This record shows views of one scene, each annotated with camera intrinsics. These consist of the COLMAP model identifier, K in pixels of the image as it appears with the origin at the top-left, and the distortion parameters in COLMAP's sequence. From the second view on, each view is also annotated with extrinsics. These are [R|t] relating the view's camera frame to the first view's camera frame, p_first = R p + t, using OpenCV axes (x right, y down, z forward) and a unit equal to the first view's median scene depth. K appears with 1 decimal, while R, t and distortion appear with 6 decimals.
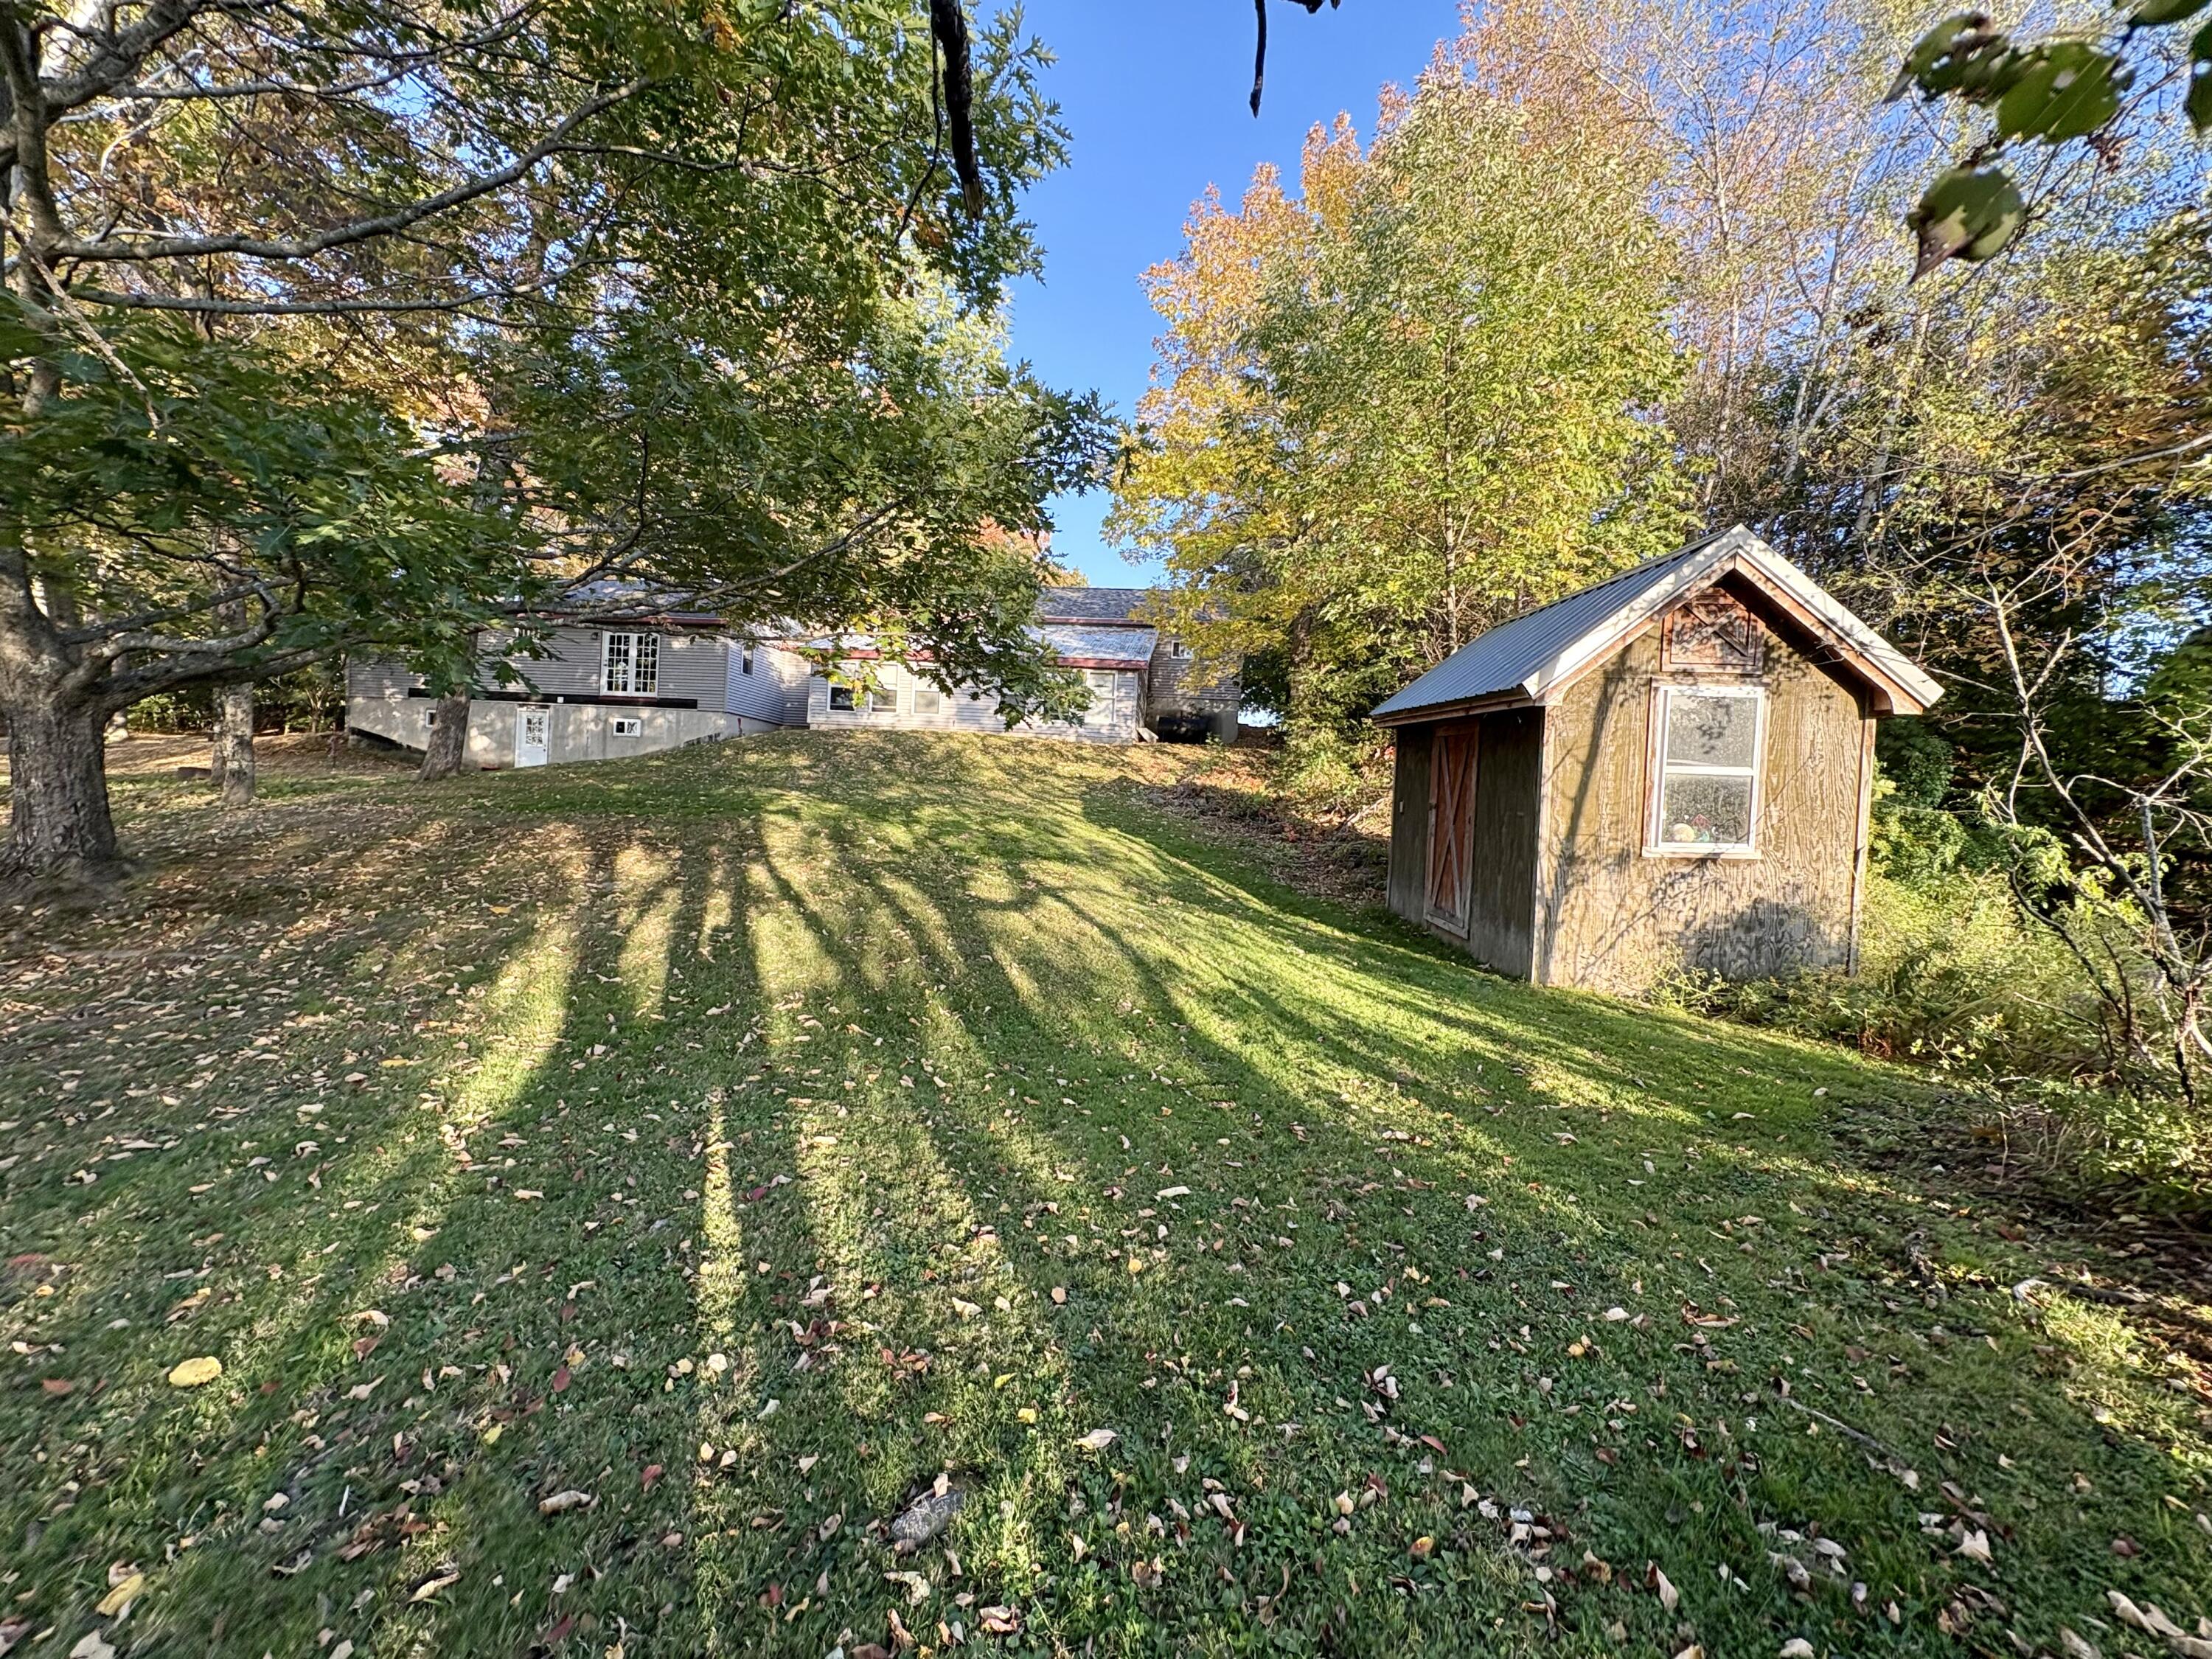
lens RADIAL K [[878.8, 0, 1105.8], [0, 878.8, 826.0], [0, 0, 1]] dist [-0.005654, 0.002119]
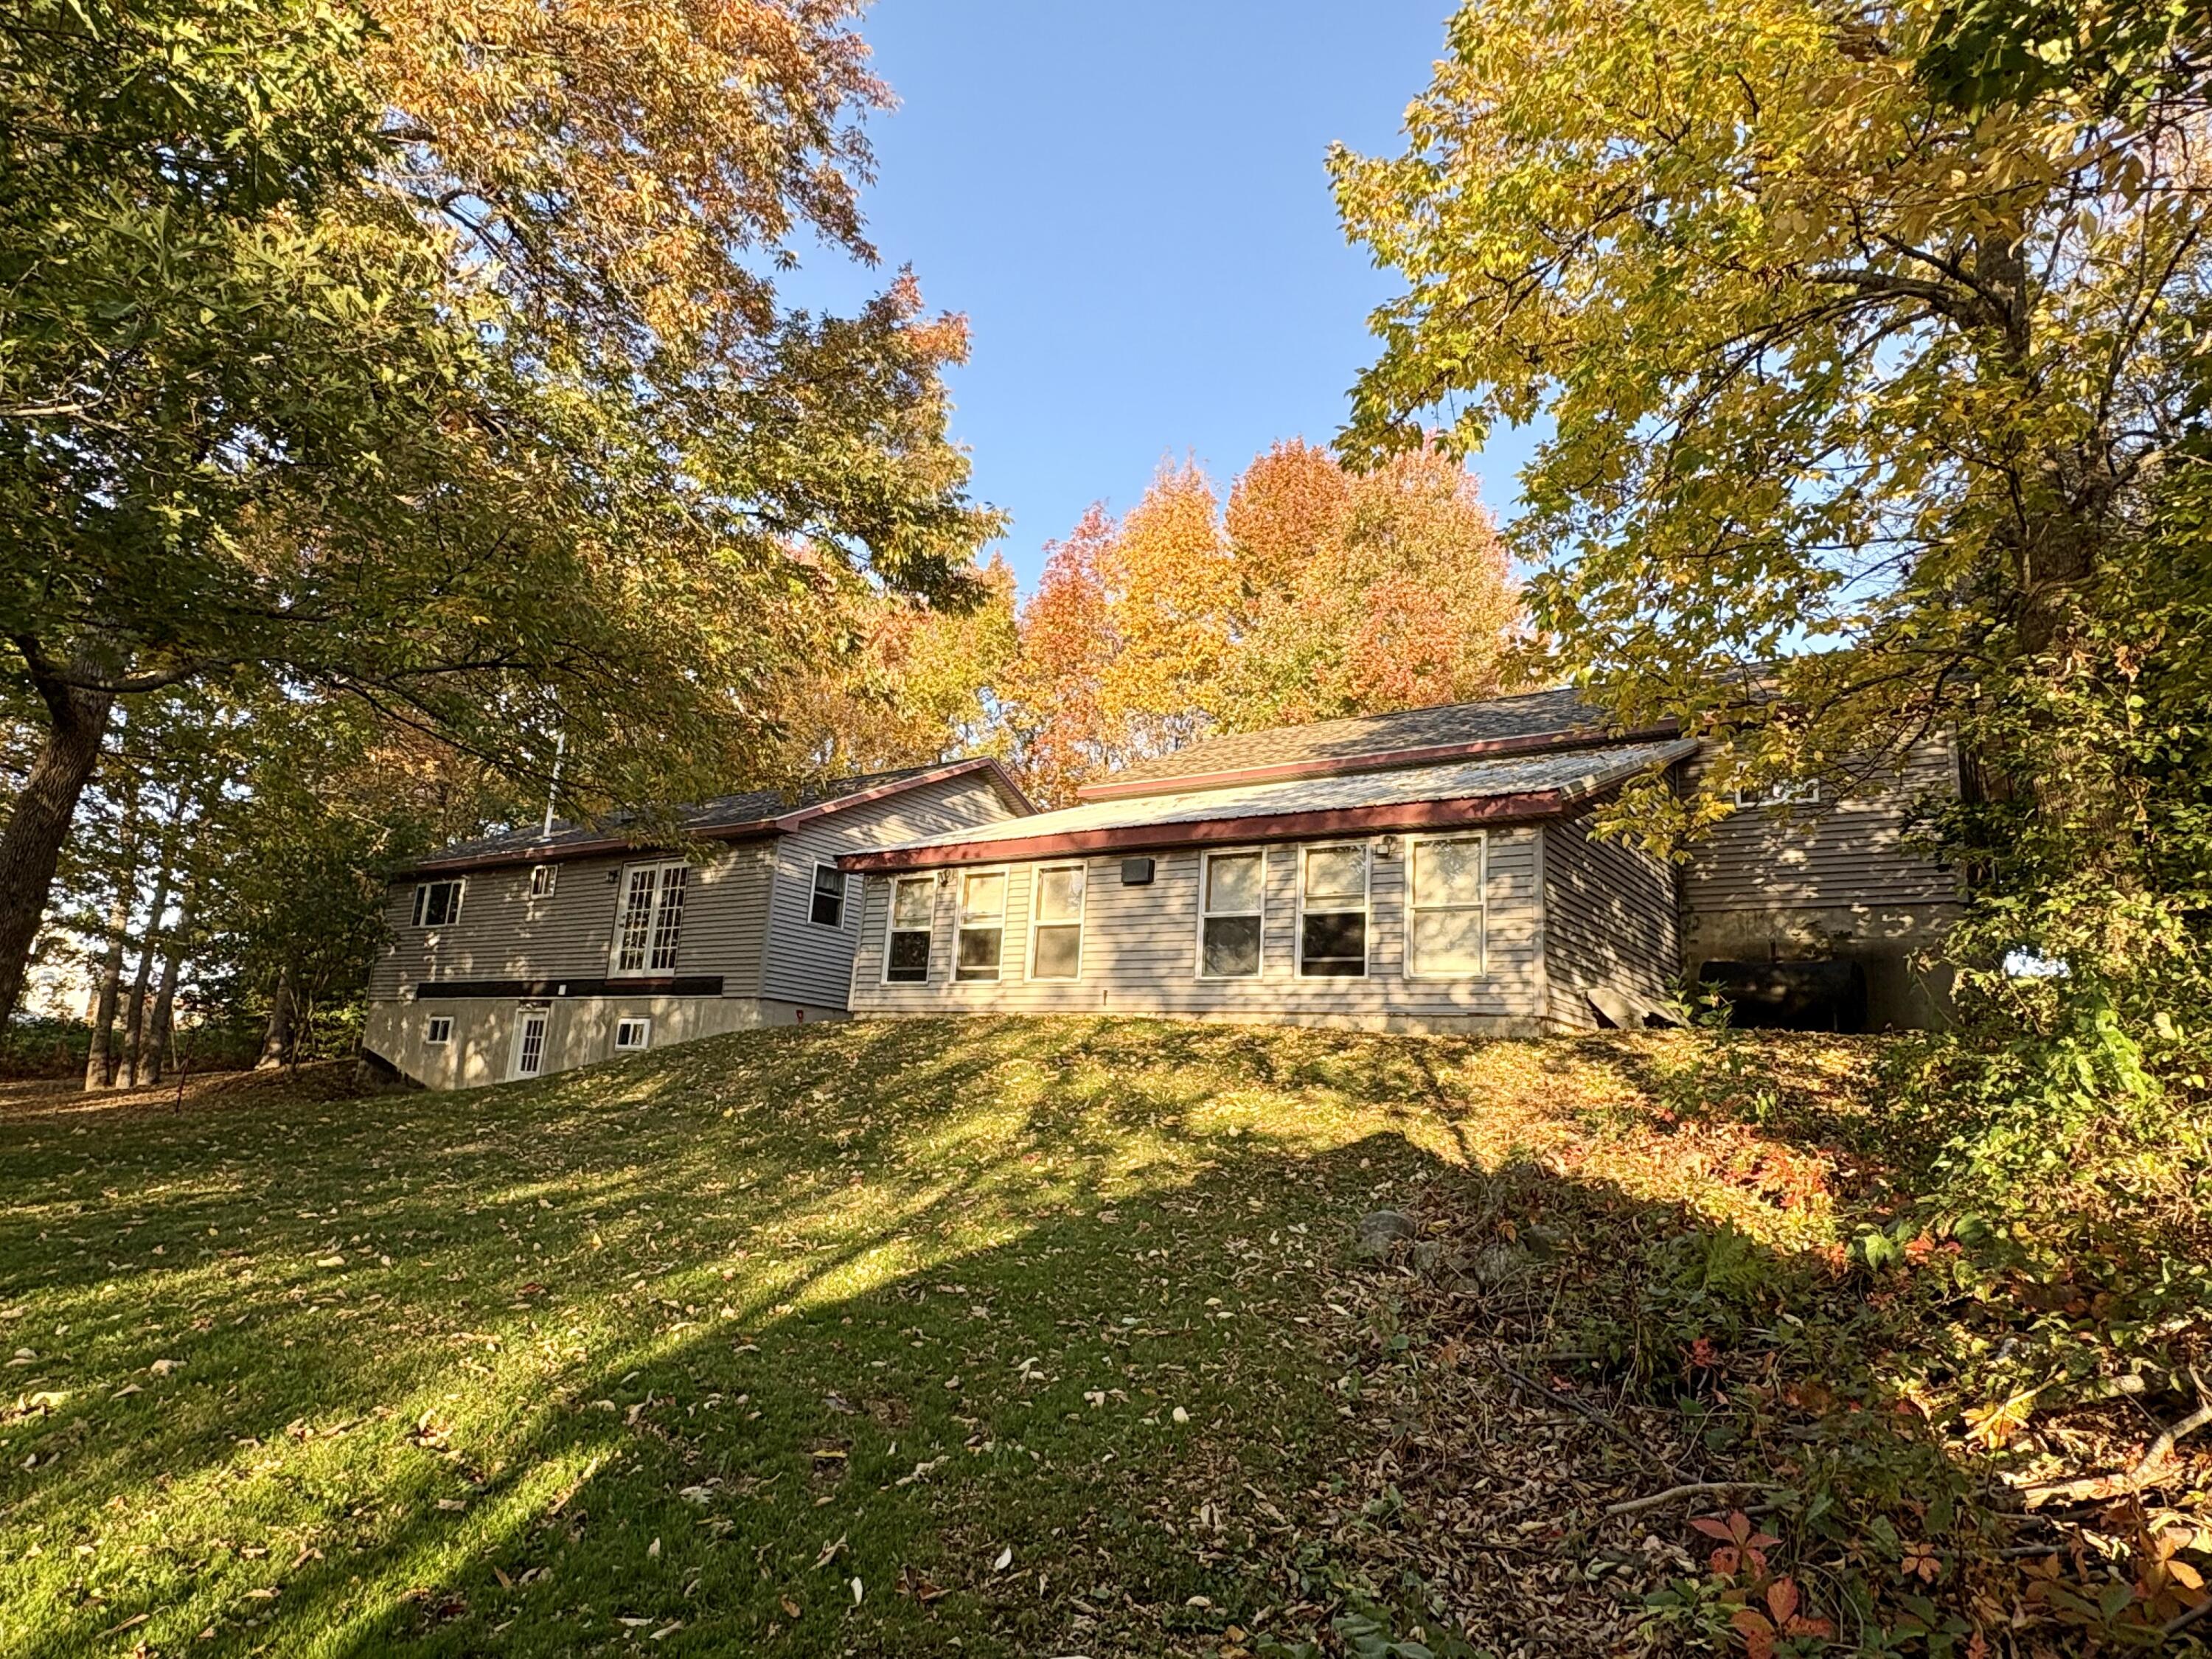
lens RADIAL K [[1340.8, 0, 1102.8], [0, 1340.8, 829.5], [0, 0, 1]] dist [-0.003141, 0.000013]
pose [[0.863572, -0.107525, -0.492628, 0.533338], [-0.025961, 0.966221, -0.256404, -0.114278], [0.503557, 0.234213, 0.831610, 1.682448]]
